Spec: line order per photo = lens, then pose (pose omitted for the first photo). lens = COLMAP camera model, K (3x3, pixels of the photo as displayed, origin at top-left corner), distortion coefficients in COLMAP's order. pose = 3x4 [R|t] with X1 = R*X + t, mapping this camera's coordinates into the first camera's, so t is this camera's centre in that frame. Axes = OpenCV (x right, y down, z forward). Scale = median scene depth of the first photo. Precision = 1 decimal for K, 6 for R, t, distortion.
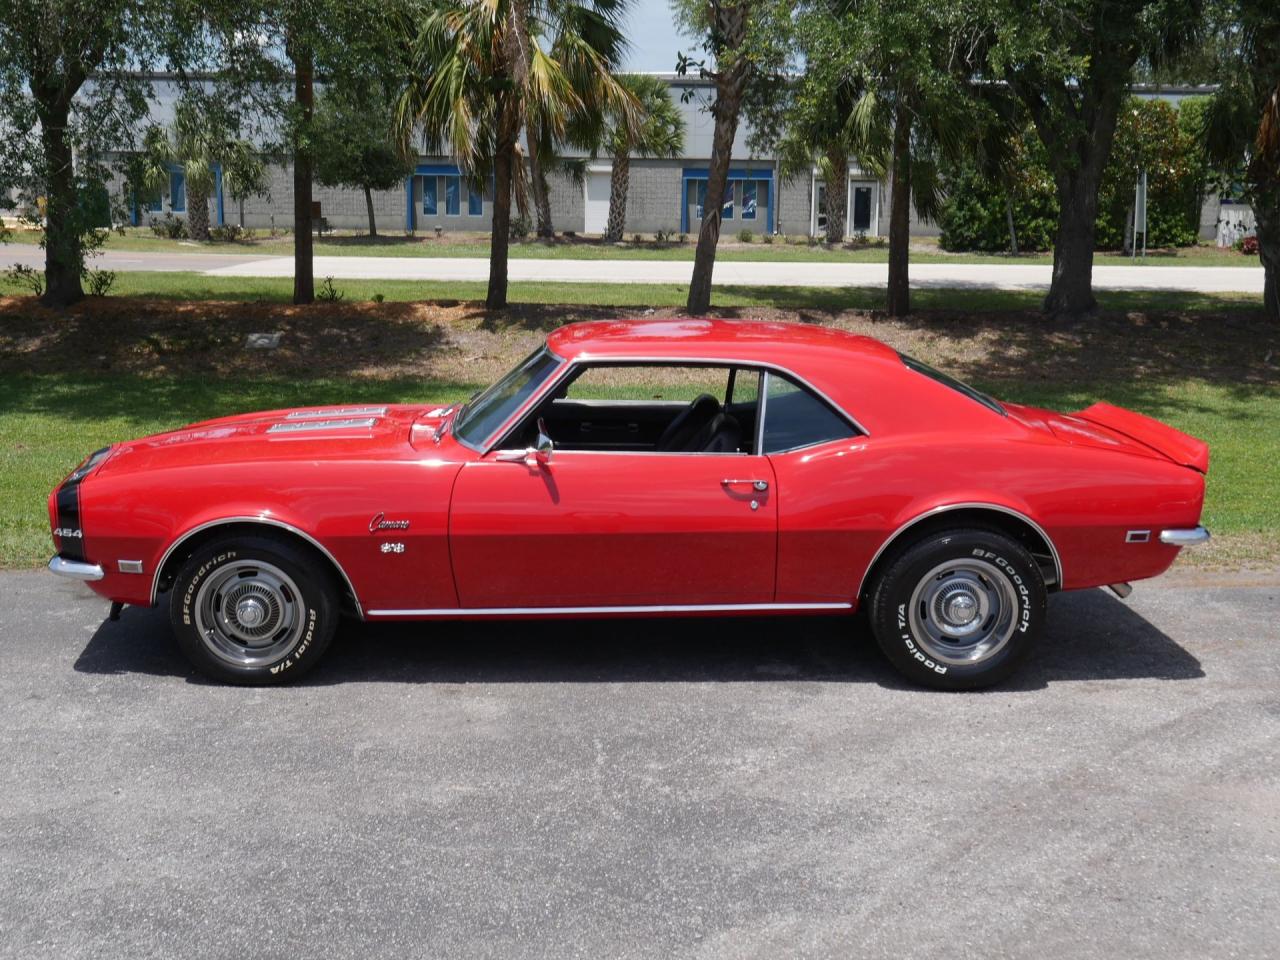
lens RADIAL K [[1550.1, 0, 640.0], [0, 1550.1, 480.0], [0, 0, 1]] dist [-0.004621, -0.034160]
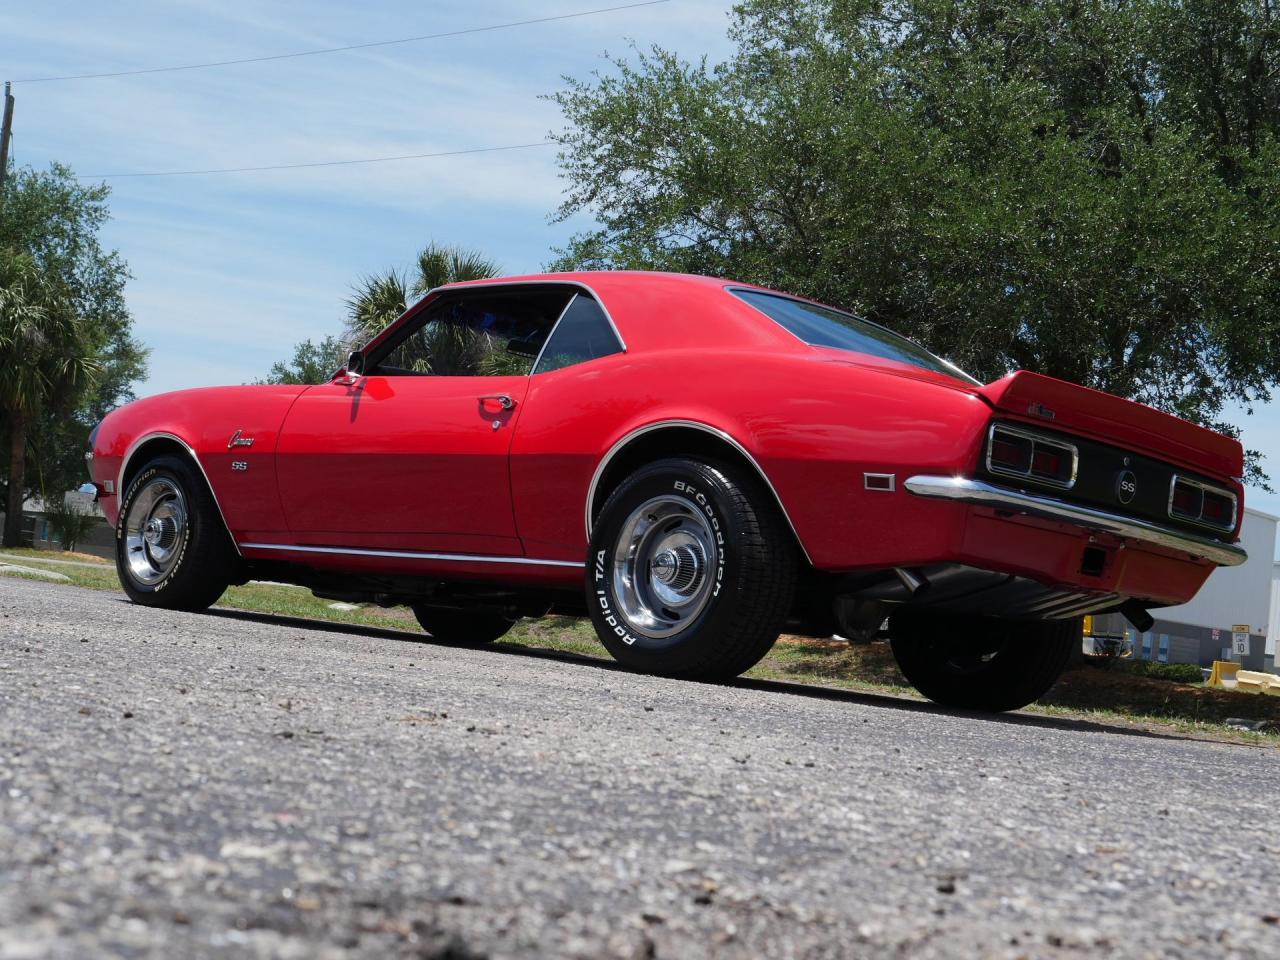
lens RADIAL K [[2085.7, 0, 640.0], [0, 2085.7, 480.0], [0, 0, 1]] dist [-0.002058, 0.021596]
pose [[0.698479, 0.018362, -0.715395, 0.920003], [-0.231275, 0.951819, -0.201377, 0.250221], [0.677229, 0.306110, 0.669072, 0.291827]]
